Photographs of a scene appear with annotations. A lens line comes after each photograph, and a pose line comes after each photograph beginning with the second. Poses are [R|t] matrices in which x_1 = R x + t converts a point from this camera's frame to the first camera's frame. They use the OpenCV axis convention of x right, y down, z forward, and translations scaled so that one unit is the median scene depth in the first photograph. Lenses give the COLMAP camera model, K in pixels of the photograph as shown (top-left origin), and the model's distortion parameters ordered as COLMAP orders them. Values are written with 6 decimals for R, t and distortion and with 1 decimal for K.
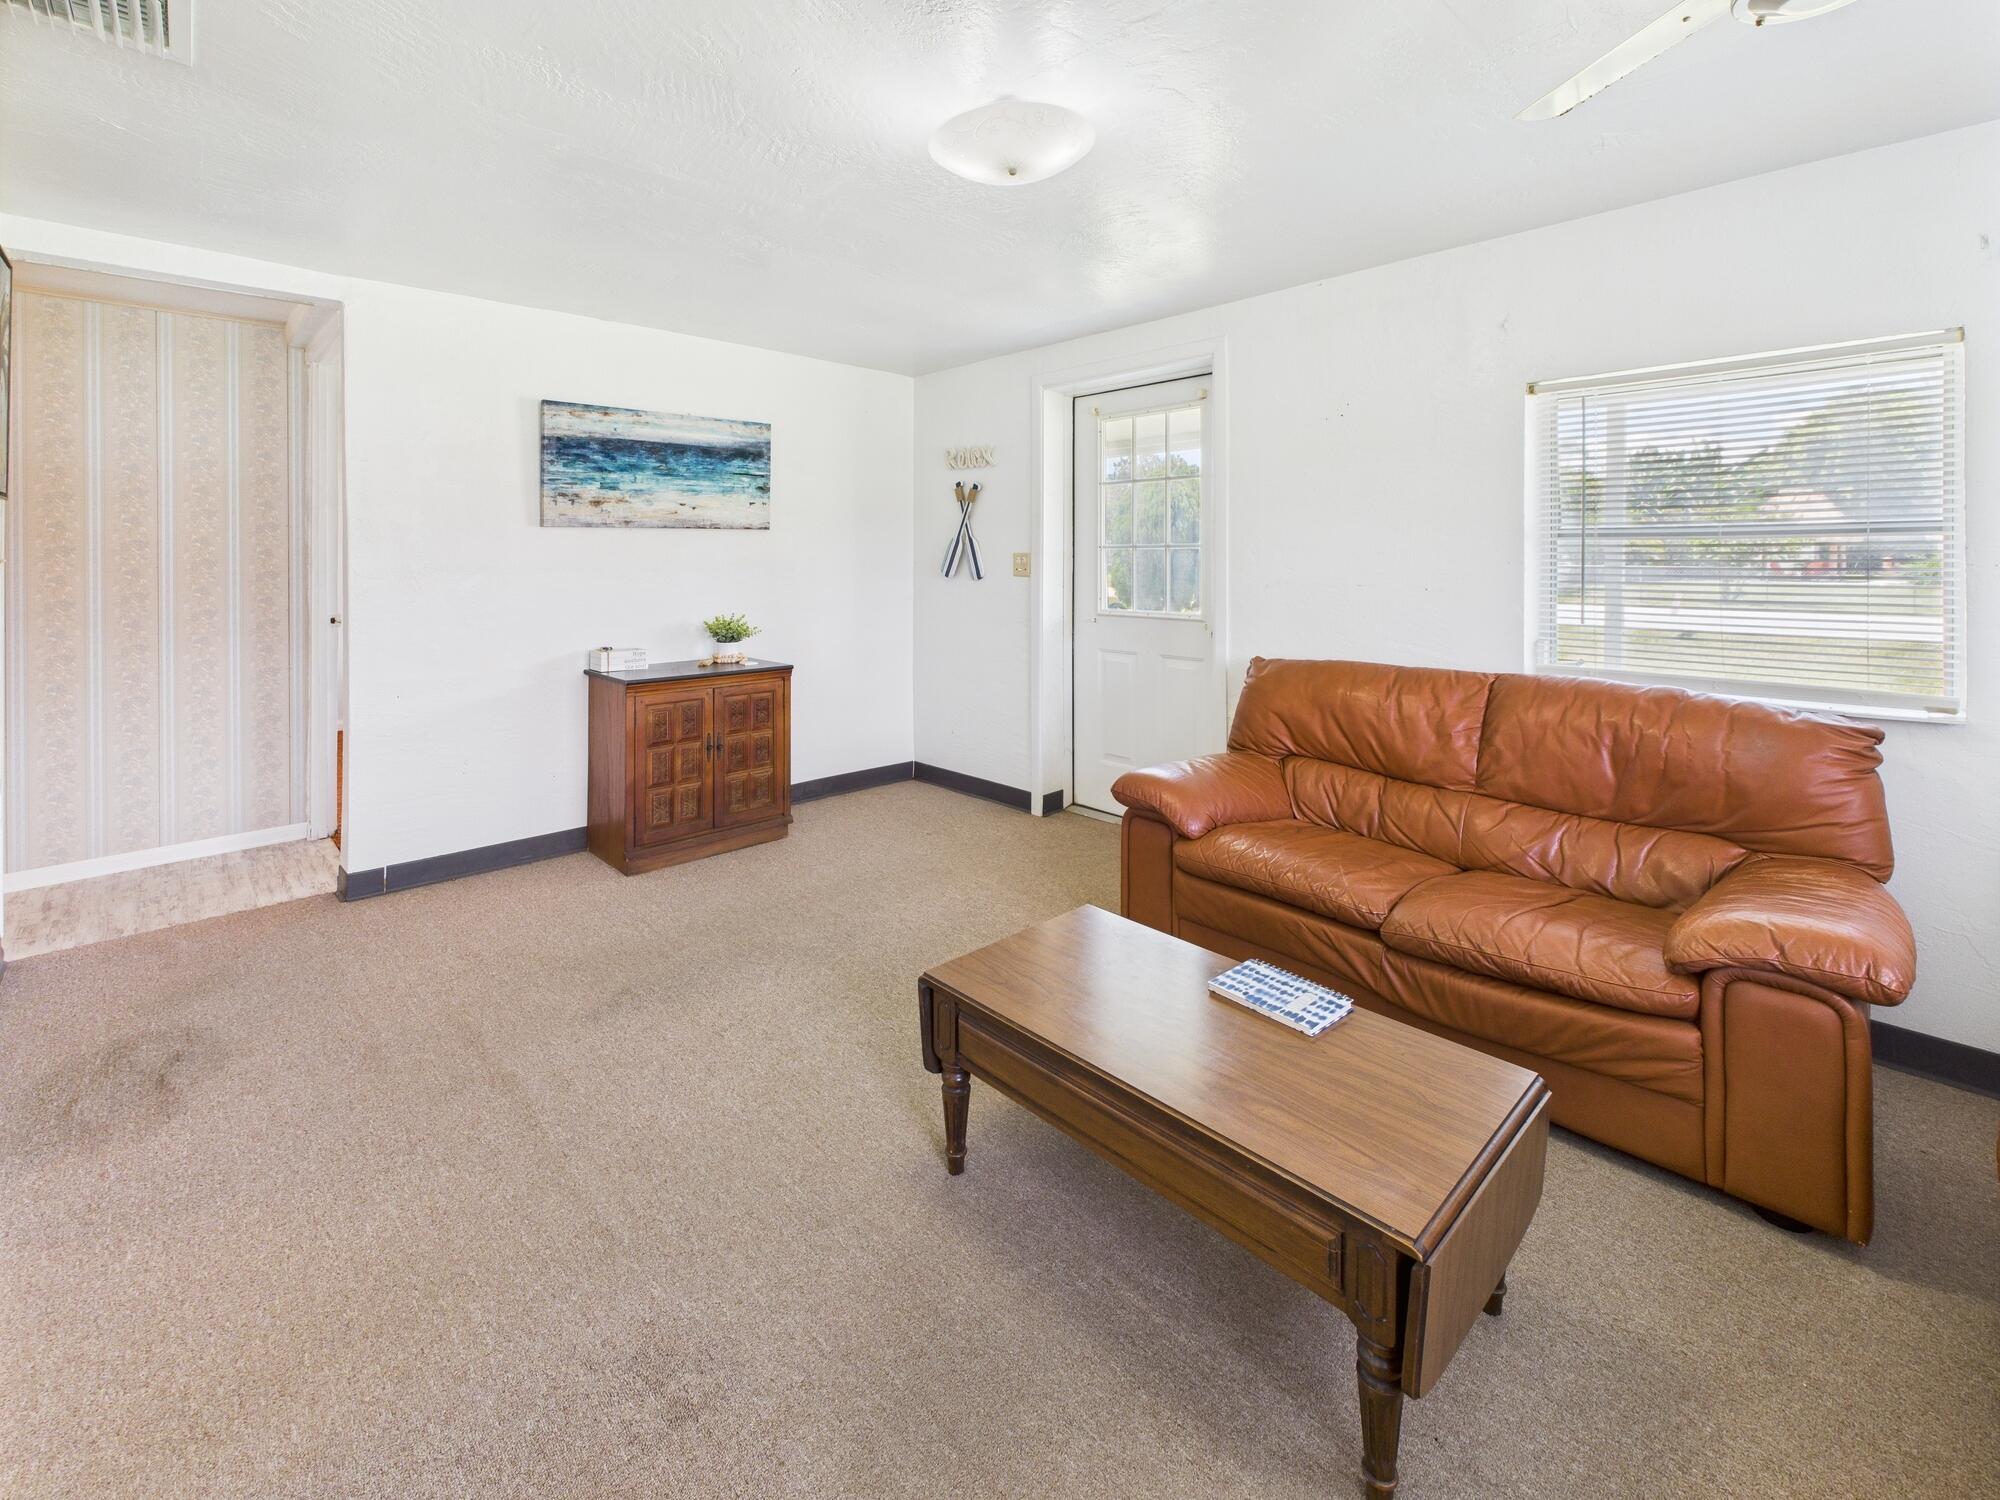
lens RADIAL K [[877.5, 0, 998.2], [0, 877.5, 557.9], [0, 0, 1]] dist [0.002497, 0.000158]
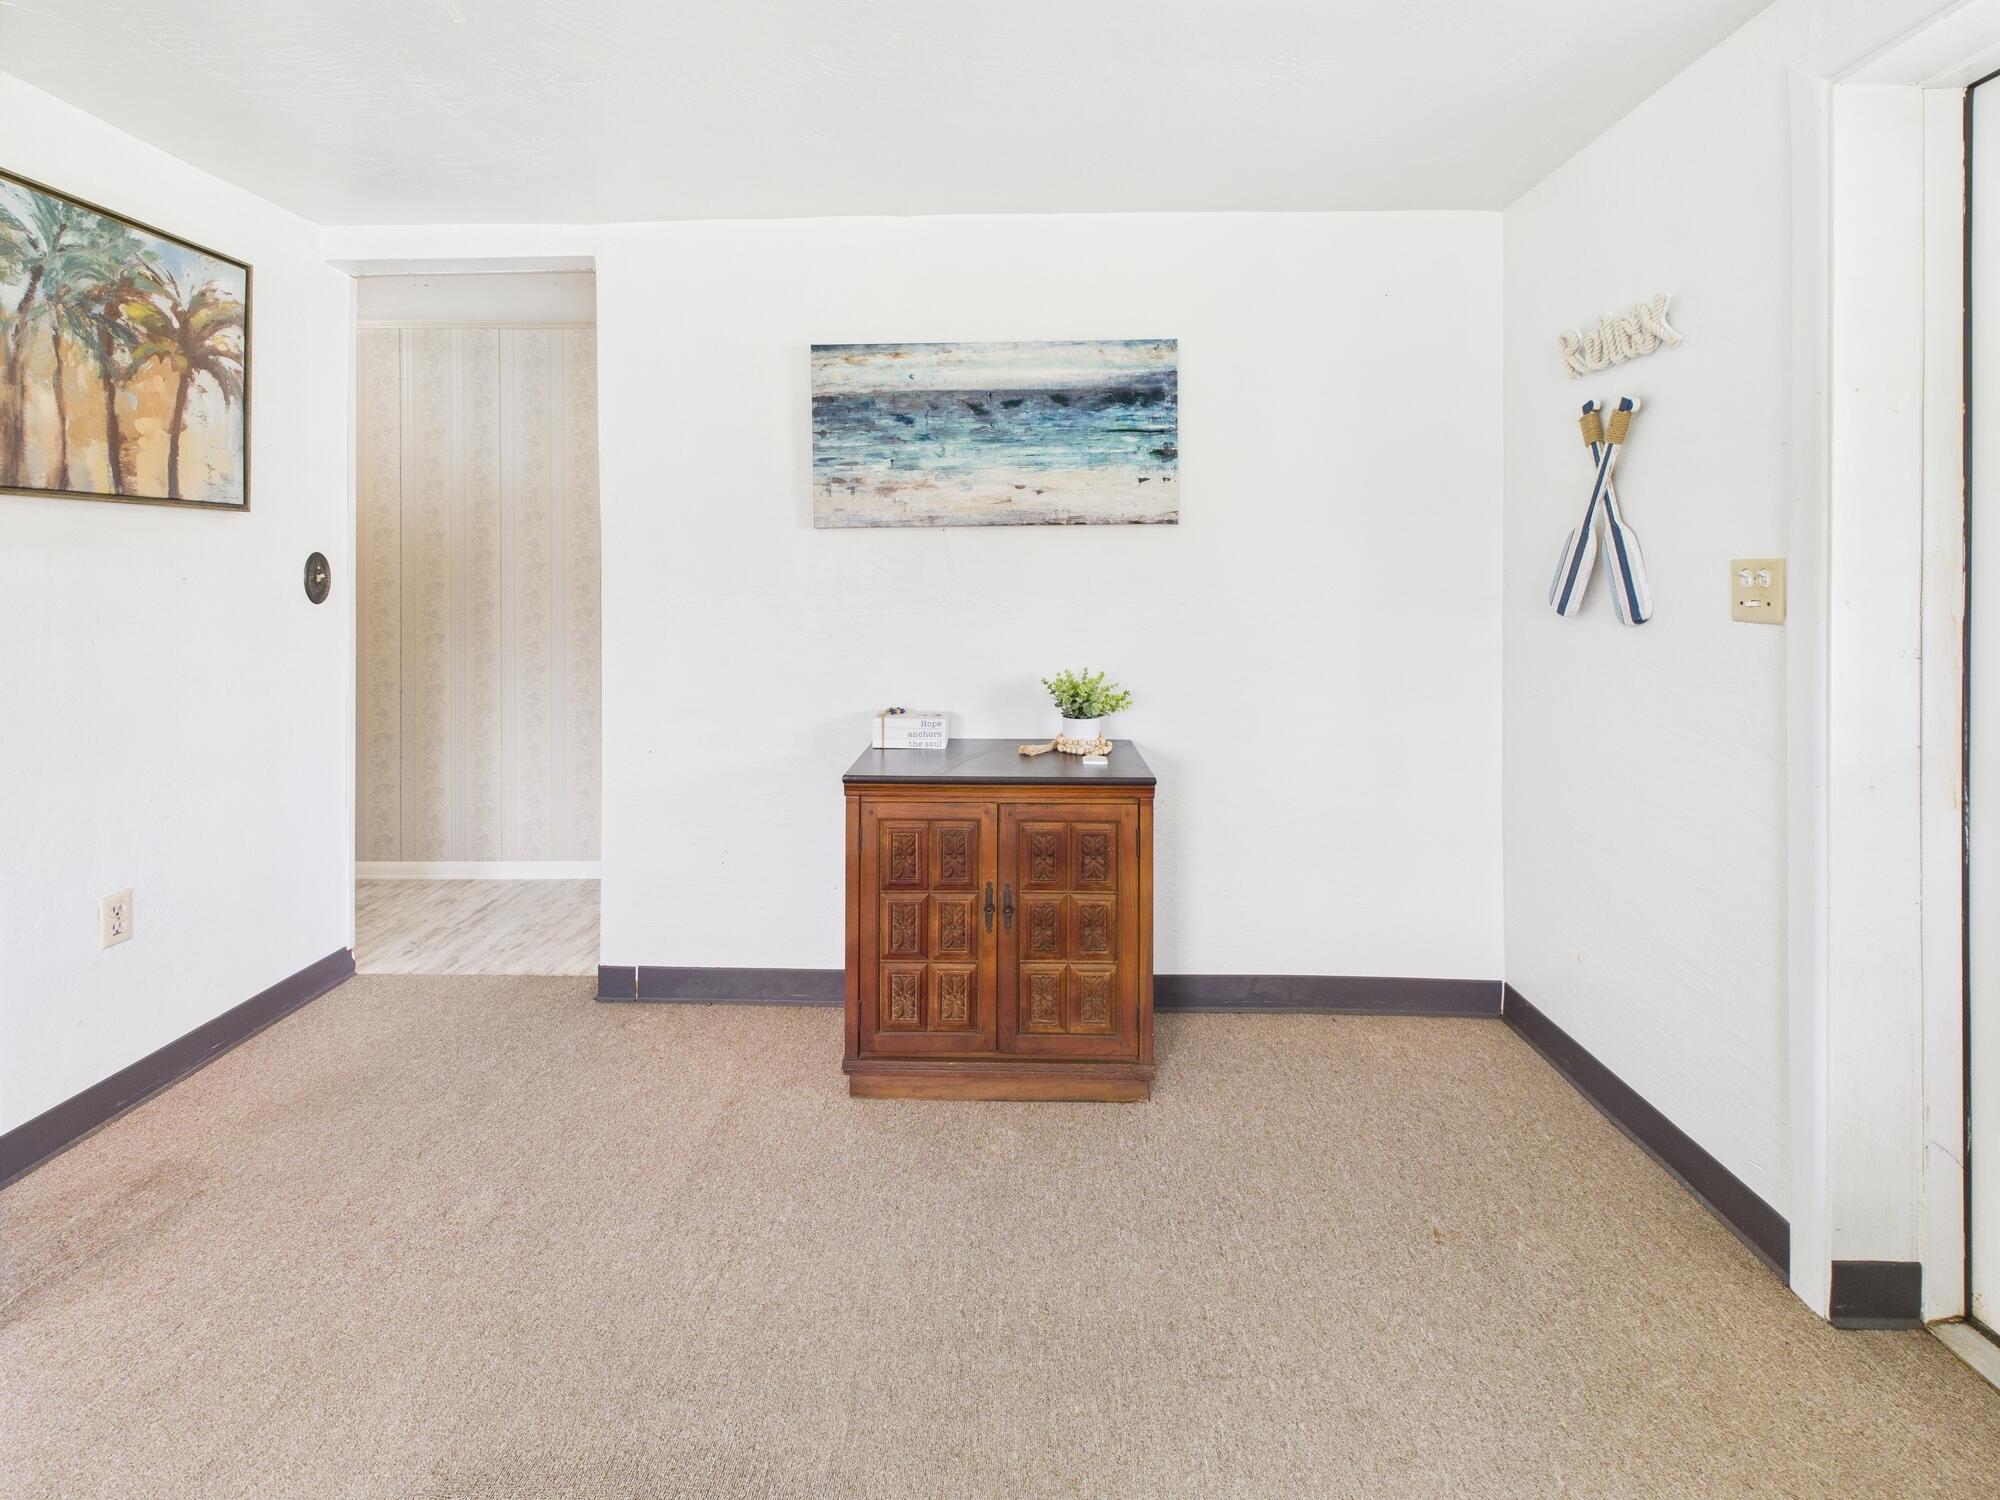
lens RADIAL K [[877.6, 0, 998.7], [0, 877.6, 575.5], [0, 0, 1]] dist [-0.000178, 0.000315]
pose [[0.700120, -0.000542, -0.714025, 0.075515], [-0.001046, 0.999998, -0.001784, 0.002839], [0.714024, 0.001996, 0.700118, 0.580024]]
